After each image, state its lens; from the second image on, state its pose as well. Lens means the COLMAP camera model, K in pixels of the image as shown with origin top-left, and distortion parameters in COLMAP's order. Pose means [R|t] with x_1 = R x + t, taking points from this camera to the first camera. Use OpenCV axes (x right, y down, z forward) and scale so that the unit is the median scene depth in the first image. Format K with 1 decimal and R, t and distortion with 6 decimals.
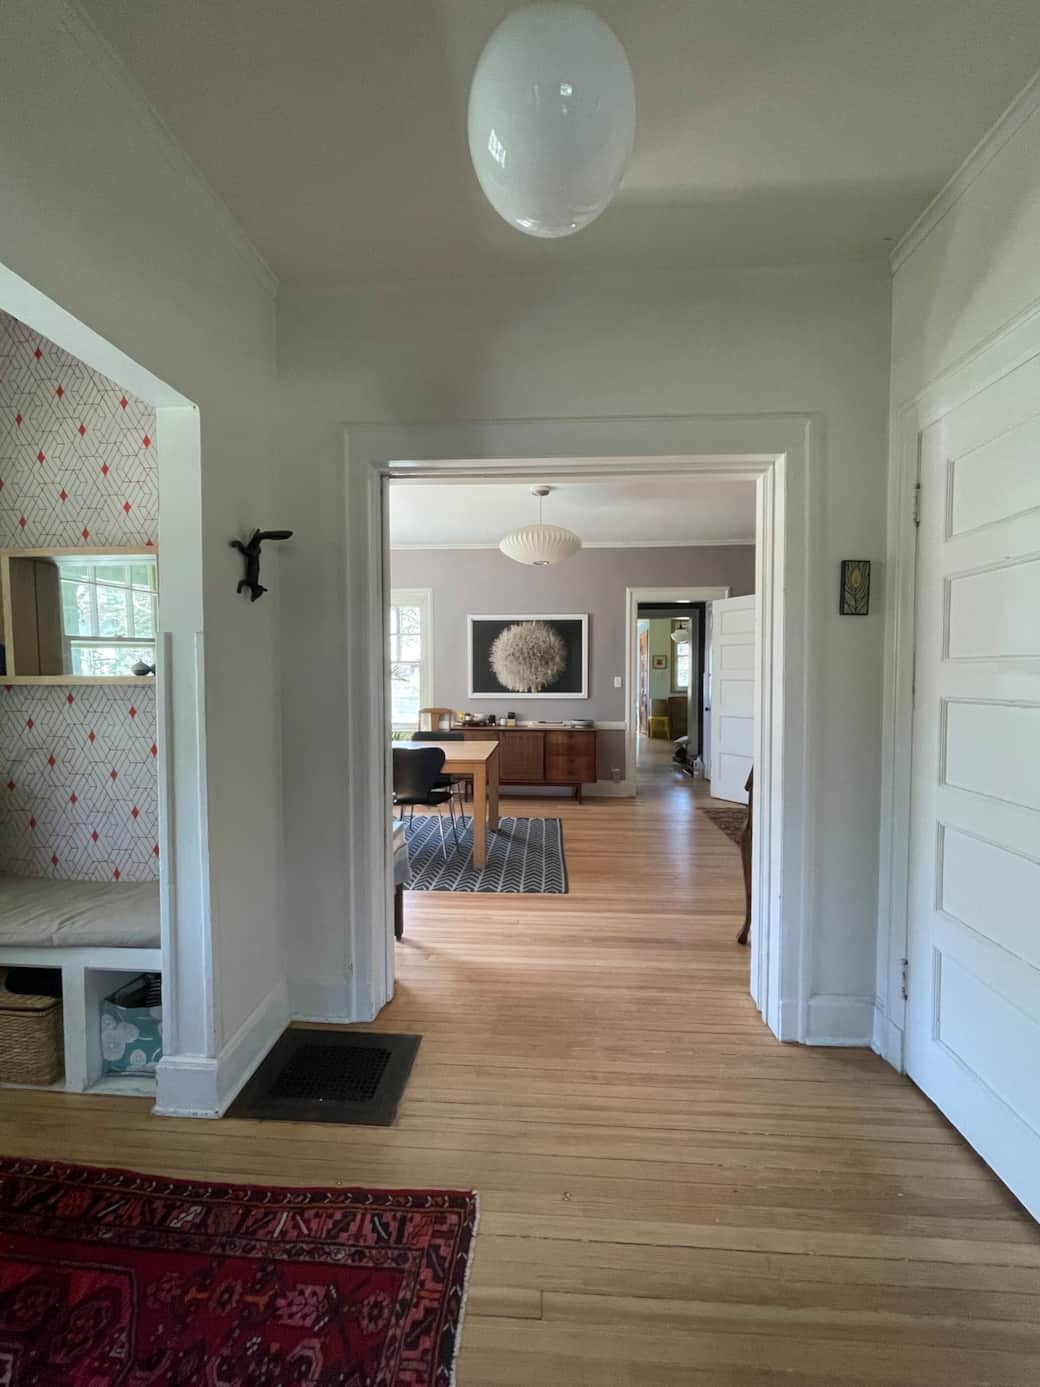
lens RADIAL K [[562.8, 0, 520.0], [0, 562.8, 693.5], [0, 0, 1]] dist [-0.008579, 0.000096]
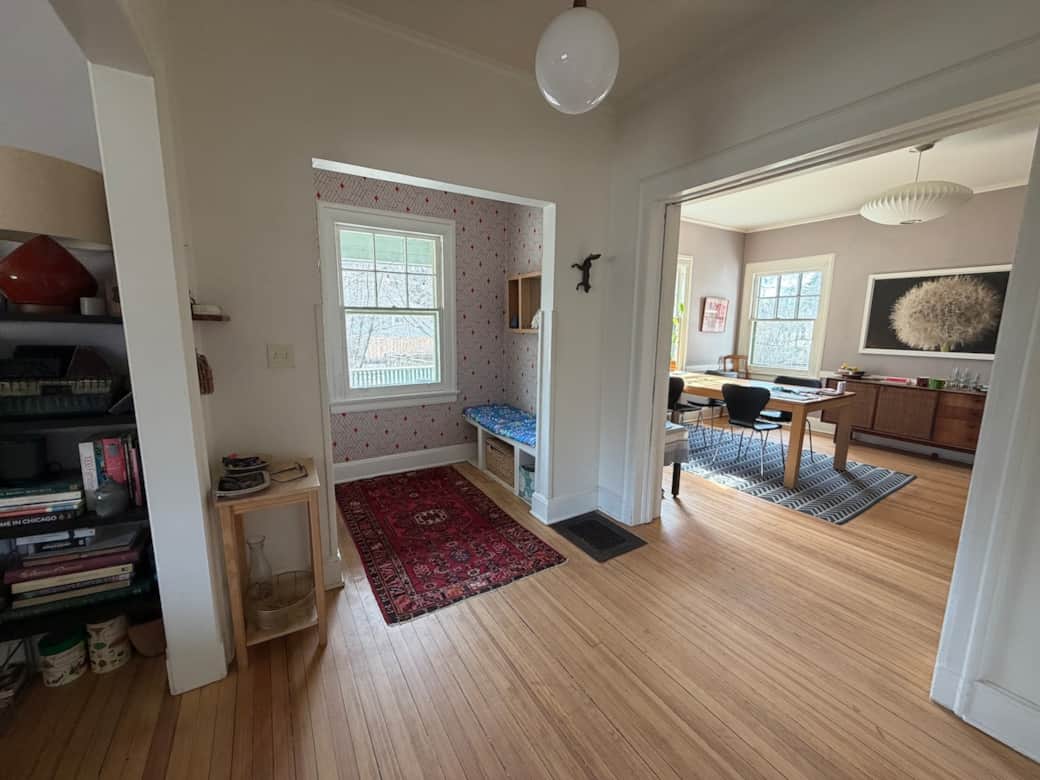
lens RADIAL K [[416.0, 0, 518.0], [0, 416.0, 390.4], [0, 0, 1]] dist [0.001652, 0.000260]
pose [[0.570342, 0.138722, -0.809609, 0.352592], [-0.039904, 0.989152, 0.141375, -0.013542], [0.820437, -0.048326, 0.569690, -0.024039]]
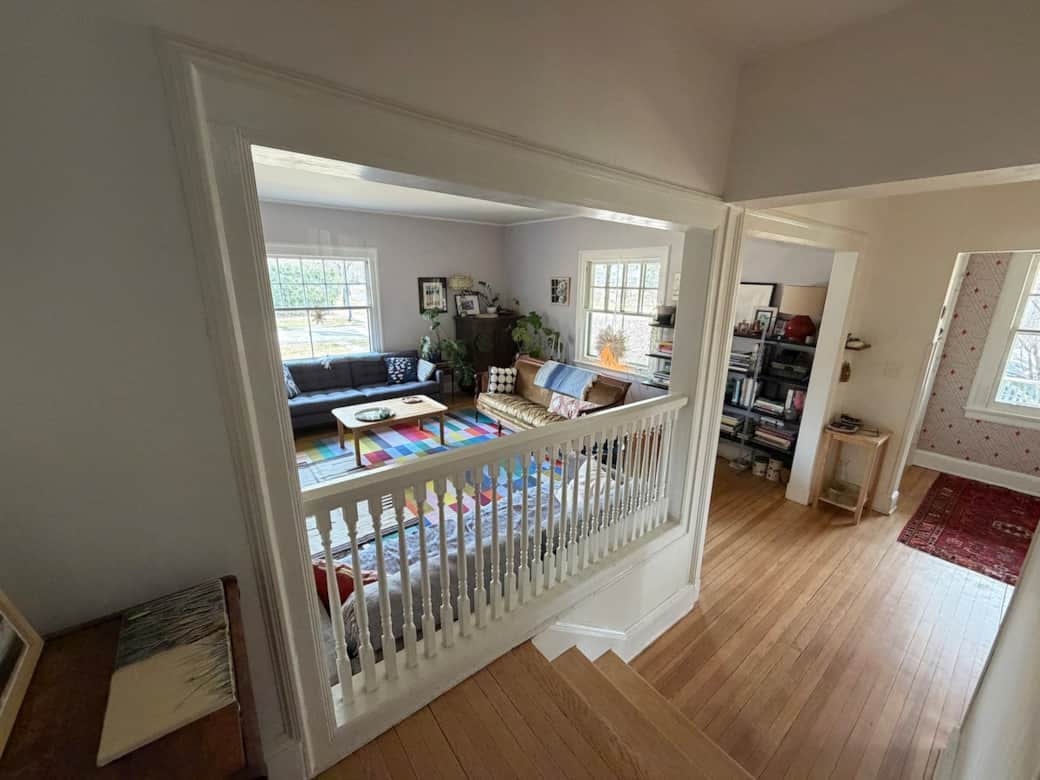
lens RADIAL K [[416.0, 0, 518.0], [0, 416.0, 390.4], [0, 0, 1]] dist [0.001652, 0.000260]
pose [[-0.747981, 0.167464, -0.642246, 1.031431], [-0.031498, 0.957600, 0.286374, -0.179057], [0.662972, 0.234432, -0.710992, 0.163311]]
